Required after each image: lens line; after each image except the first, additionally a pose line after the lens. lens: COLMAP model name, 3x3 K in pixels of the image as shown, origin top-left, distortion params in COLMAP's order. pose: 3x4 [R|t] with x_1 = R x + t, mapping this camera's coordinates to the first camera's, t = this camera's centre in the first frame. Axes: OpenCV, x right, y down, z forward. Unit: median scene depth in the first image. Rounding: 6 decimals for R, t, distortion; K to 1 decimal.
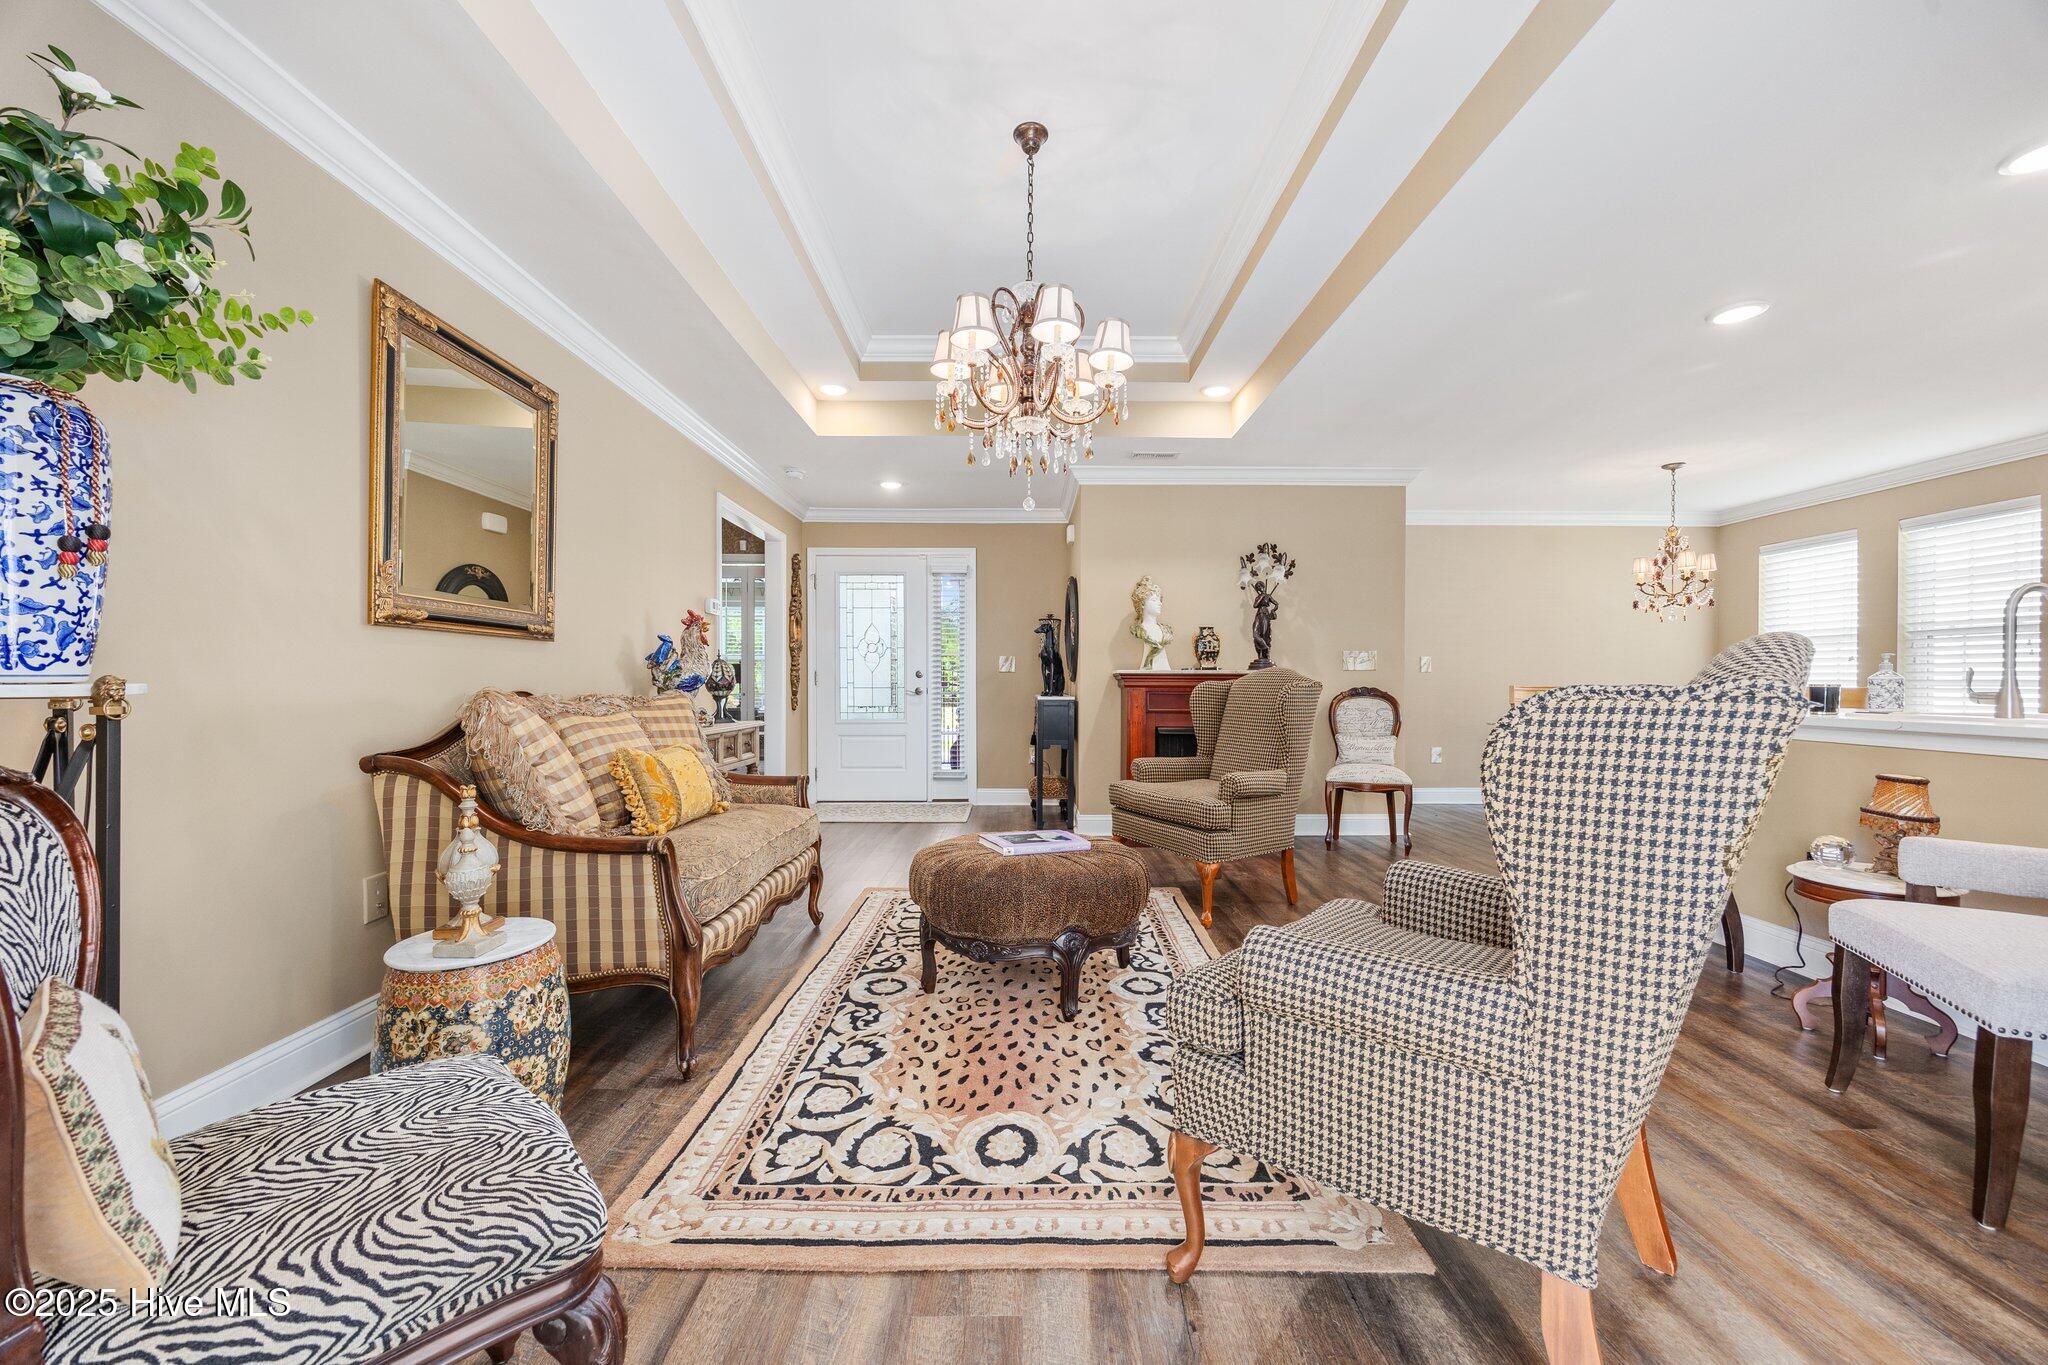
lens RADIAL K [[789.0, 0, 1034.5], [0, 789.0, 684.7], [0, 0, 1]] dist [-0.002187, 0.000010]
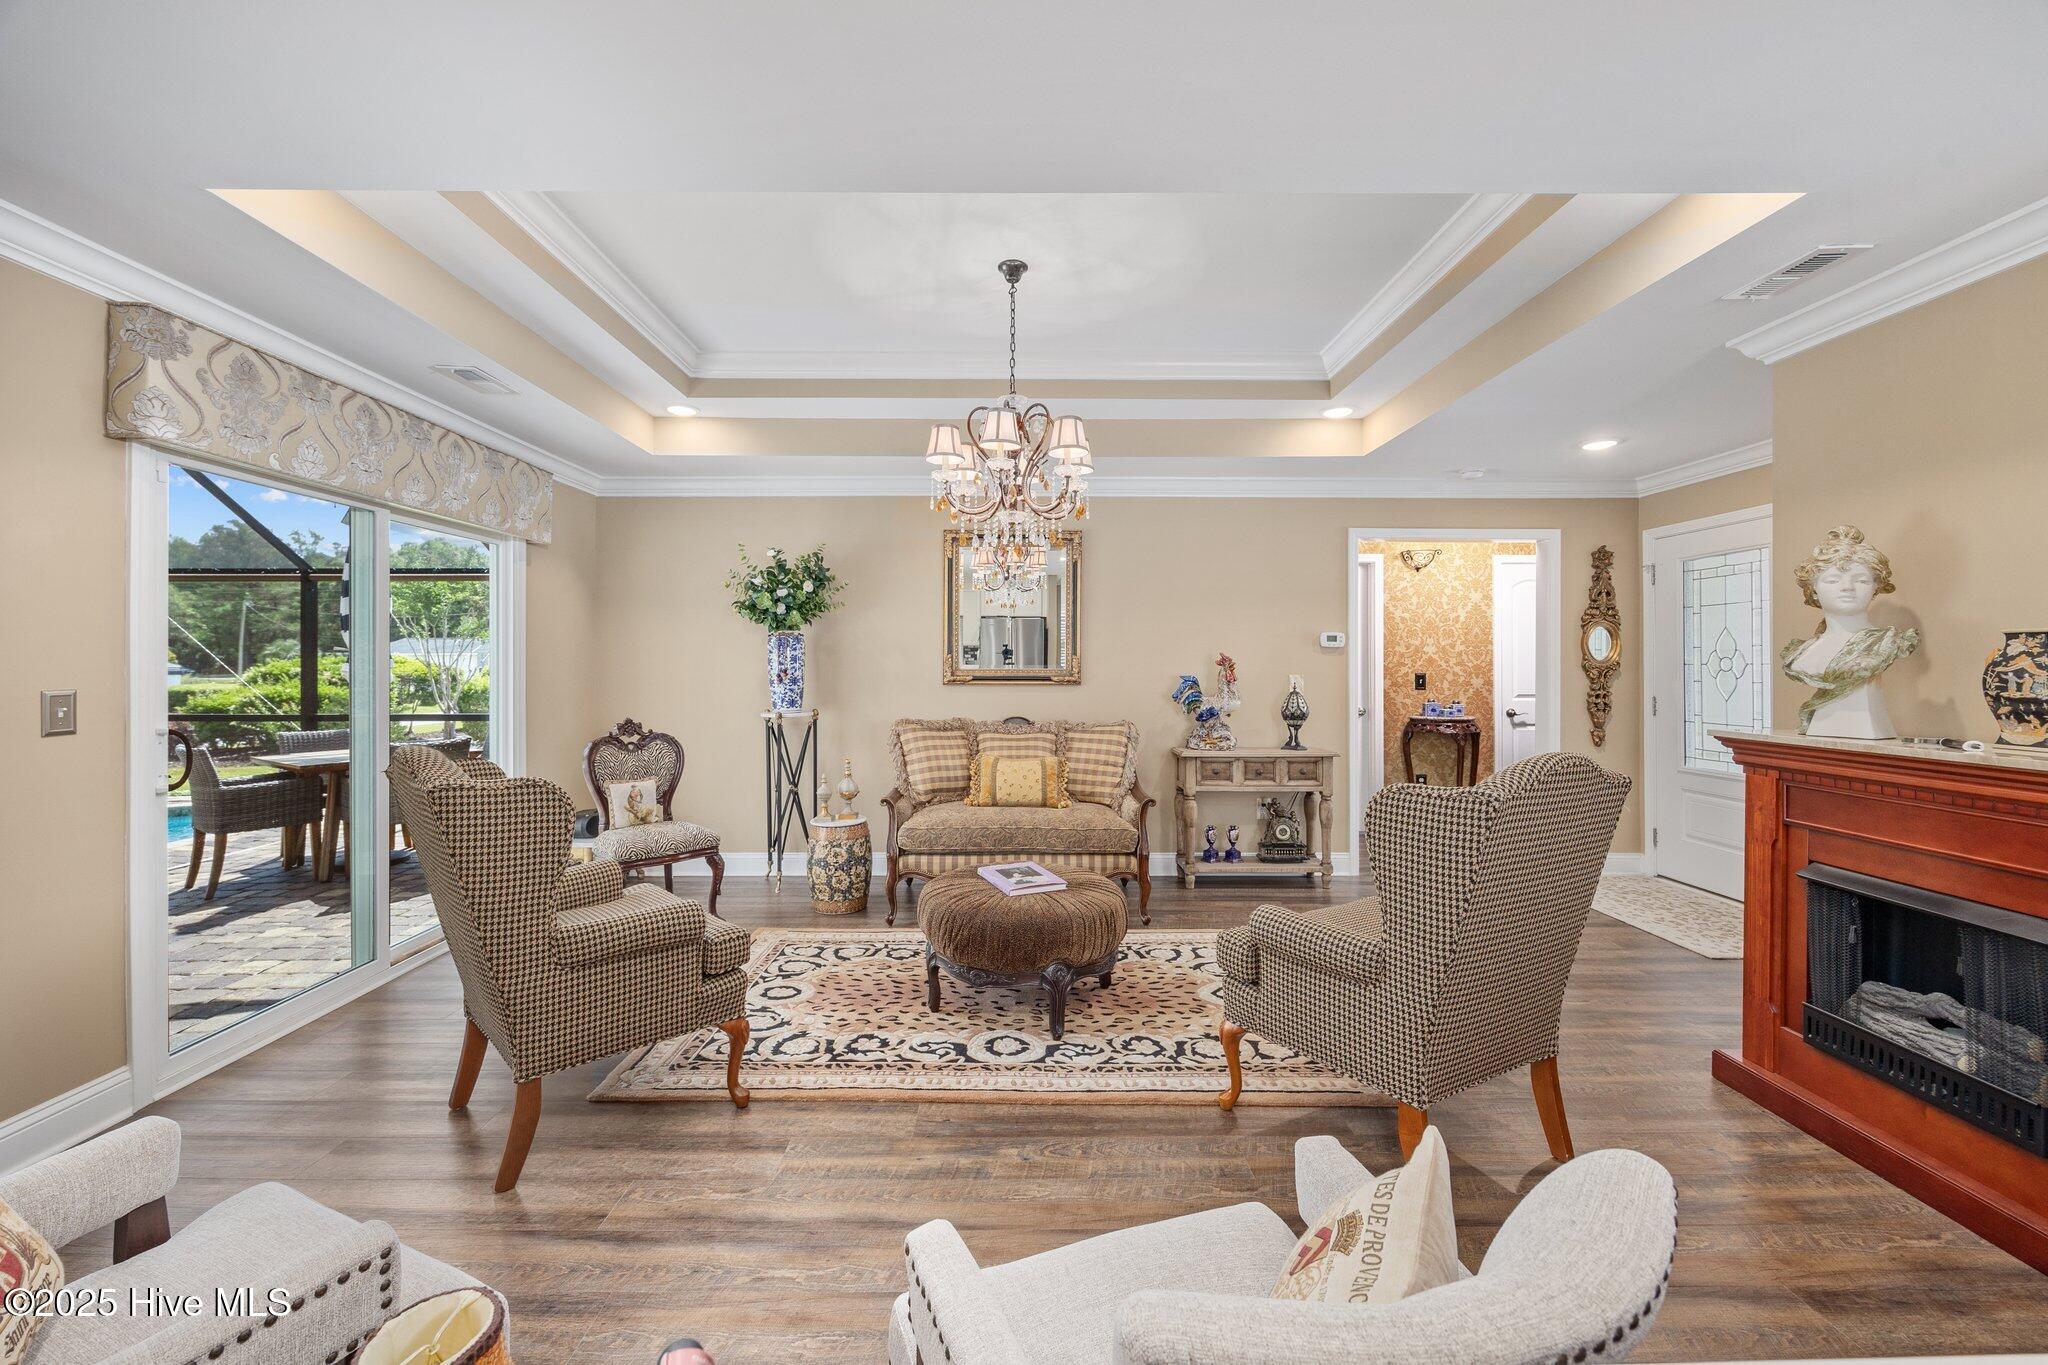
lens RADIAL K [[789.0, 0, 998.6], [0, 789.0, 665.0], [0, 0, 1]] dist [-0.002187, 0.000010]
pose [[-0.025430, -0.002307, -0.999674, 1.243482], [-0.002964, 0.999993, -0.002232, -0.114764], [0.999672, 0.002906, -0.025436, 1.091506]]
